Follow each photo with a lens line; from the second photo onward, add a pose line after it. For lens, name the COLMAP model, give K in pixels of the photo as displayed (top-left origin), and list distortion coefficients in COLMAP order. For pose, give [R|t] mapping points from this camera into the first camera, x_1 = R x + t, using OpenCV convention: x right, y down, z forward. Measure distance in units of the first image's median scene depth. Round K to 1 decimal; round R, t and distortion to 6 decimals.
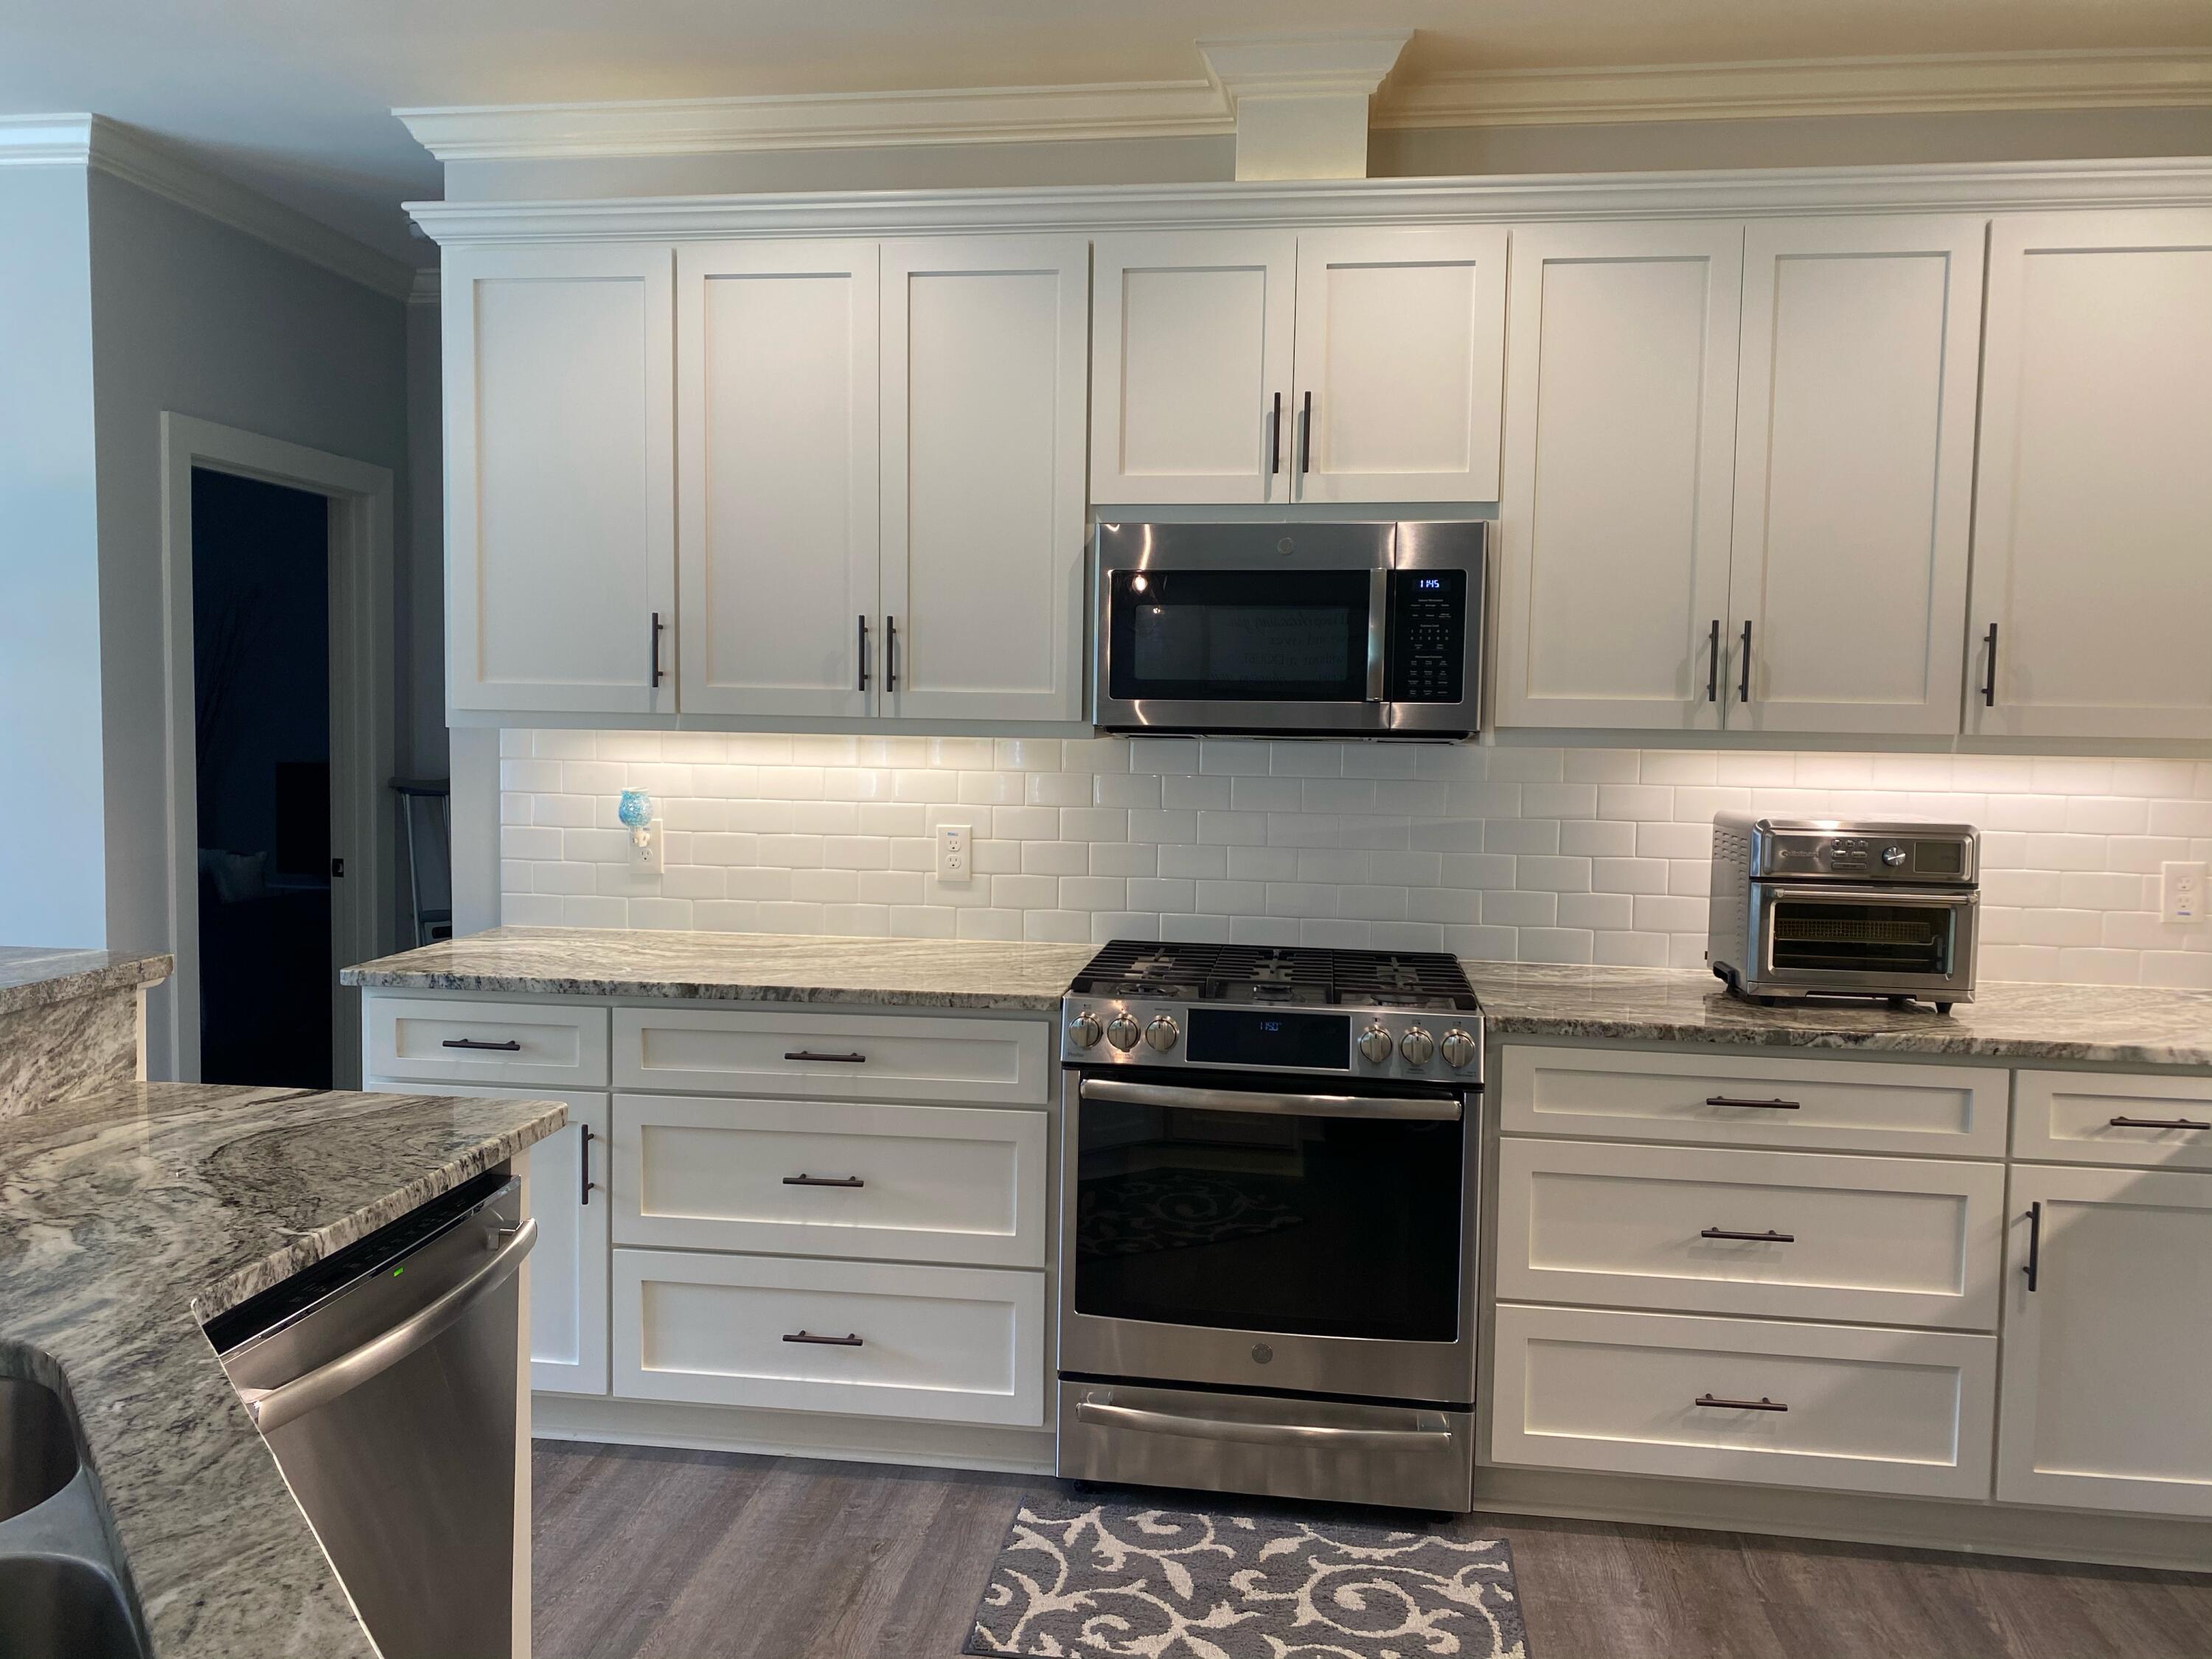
lens RADIAL K [[1681.7, 0, 1106.0], [0, 1681.7, 829.5], [0, 0, 1]] dist [0.008400, 0.001417]
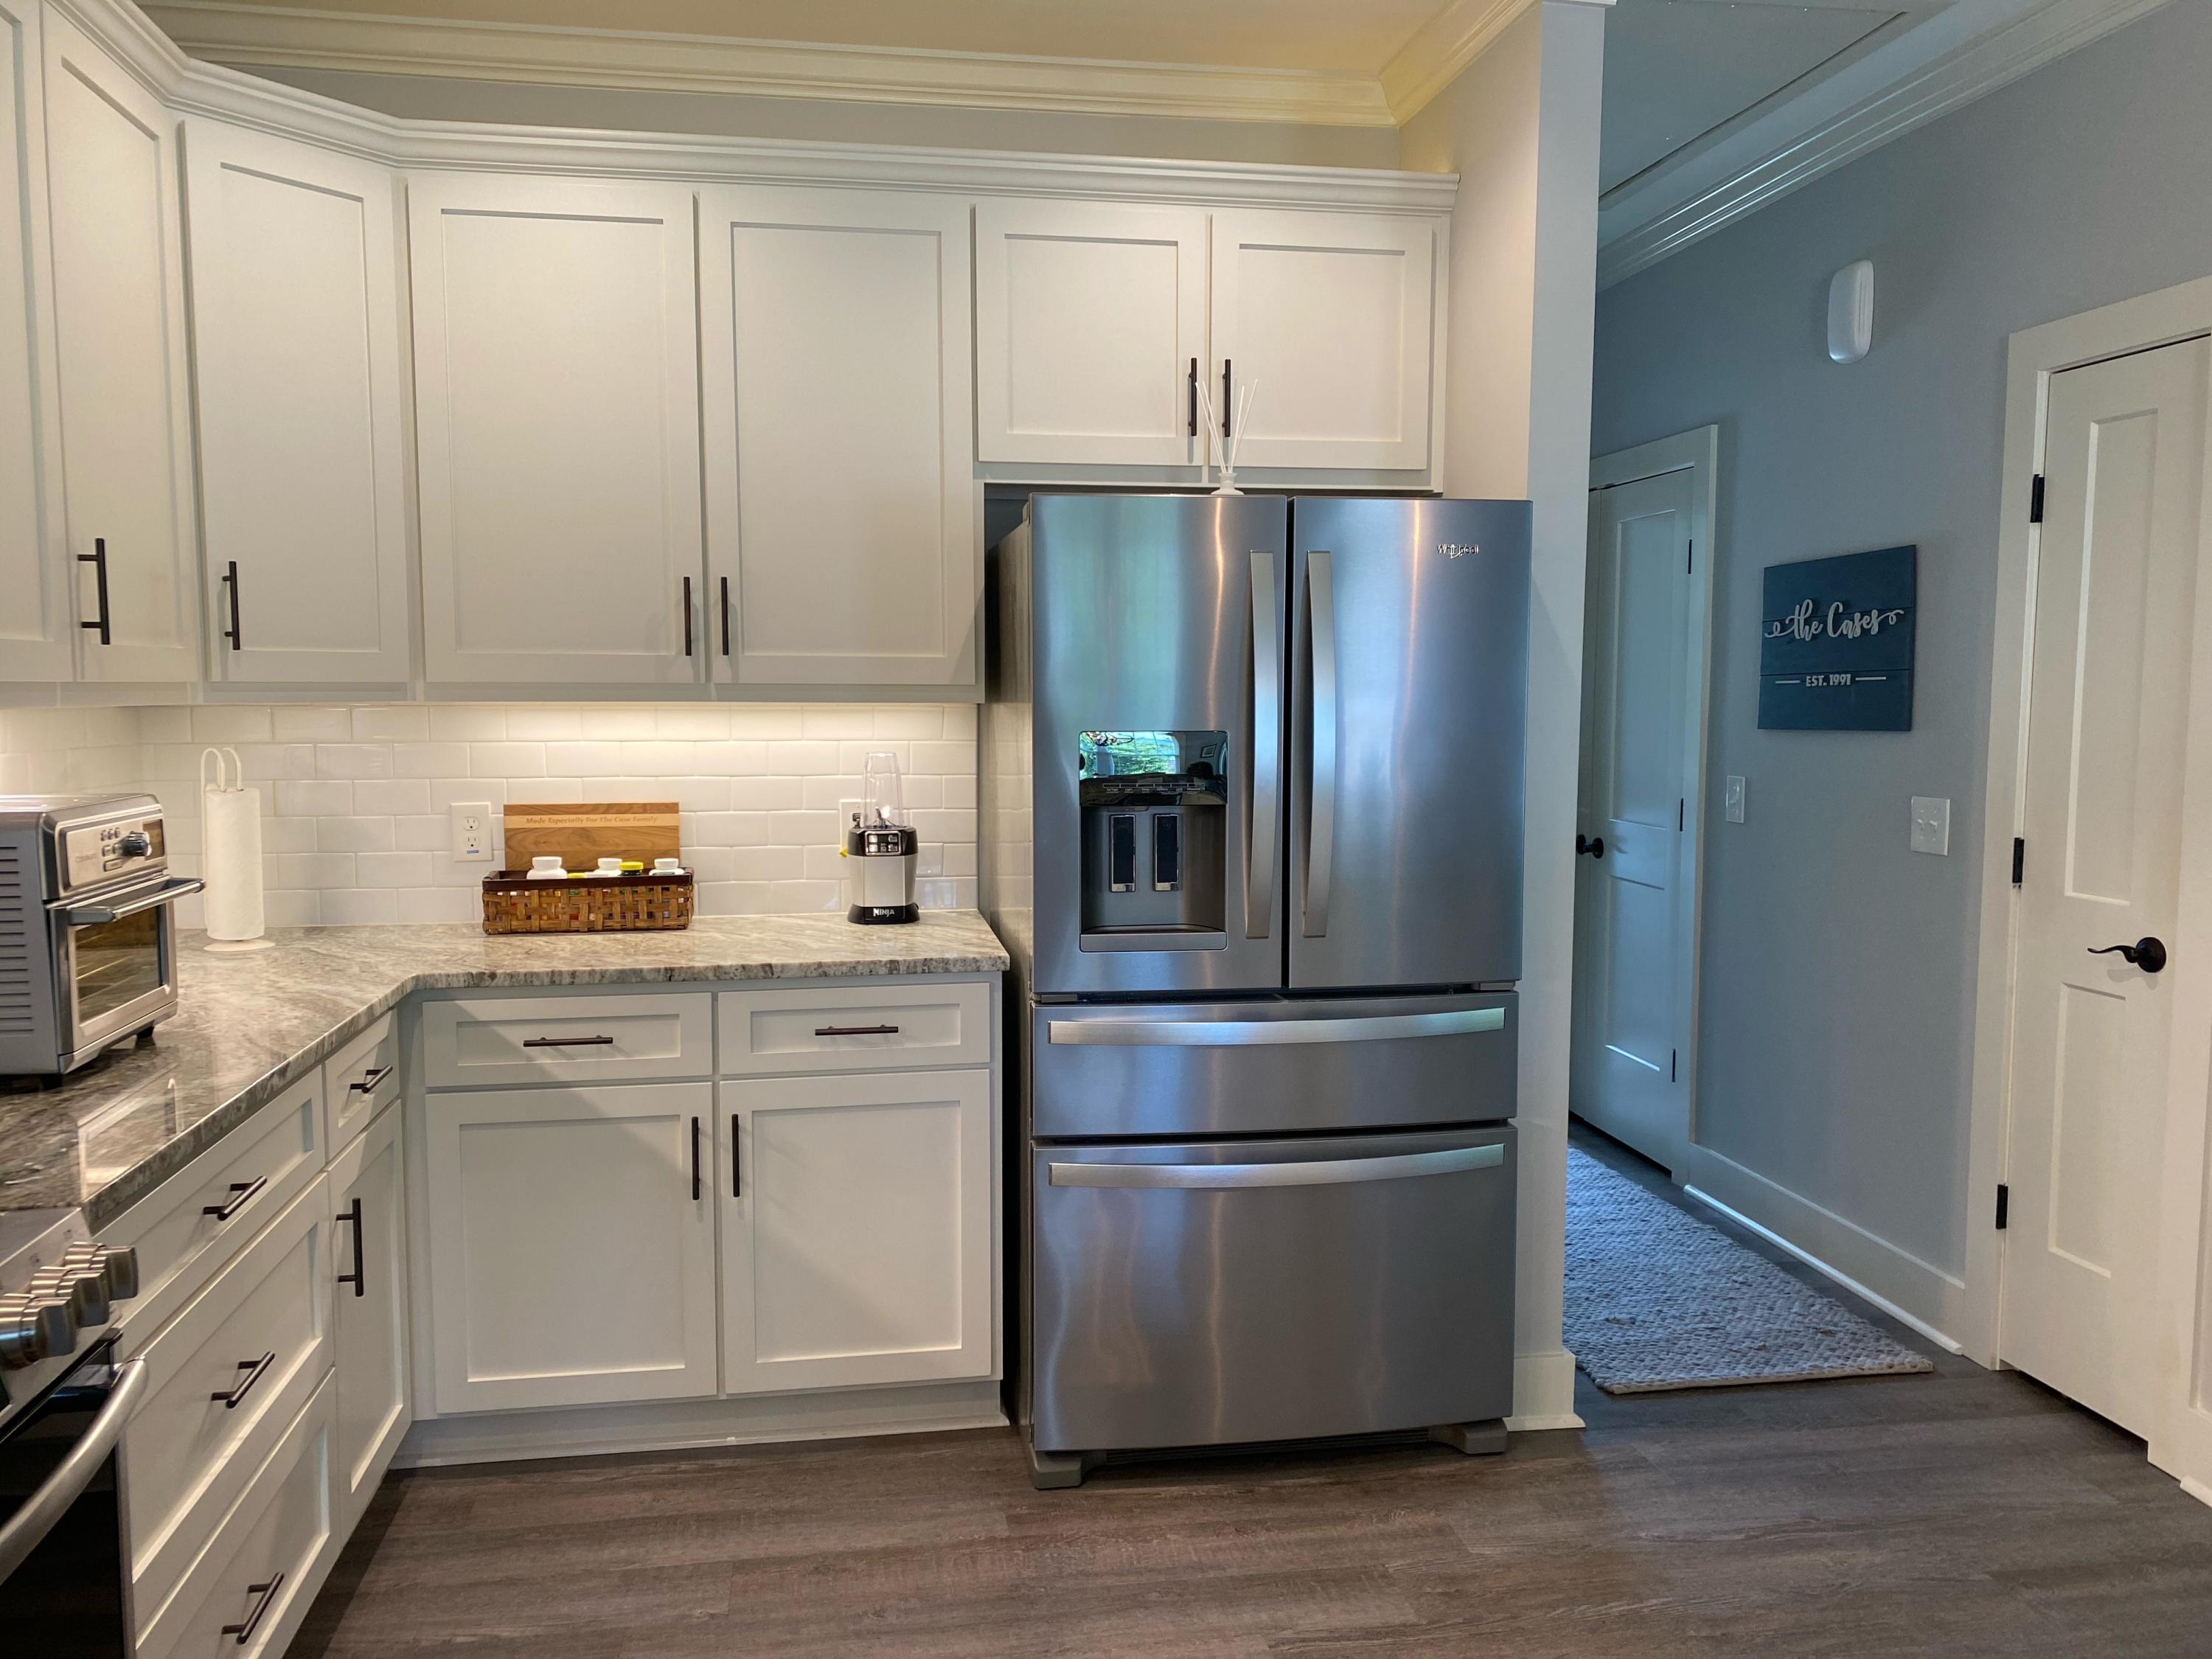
lens RADIAL K [[1647.0, 0, 1106.0], [0, 1647.0, 829.5], [0, 0, 1]] dist [0.000573, 0.000087]
pose [[0.955047, -0.046124, 0.292846, -0.255176], [0.038362, 0.998745, 0.032197, -0.005850], [-0.293963, -0.019515, 0.955617, 0.031285]]
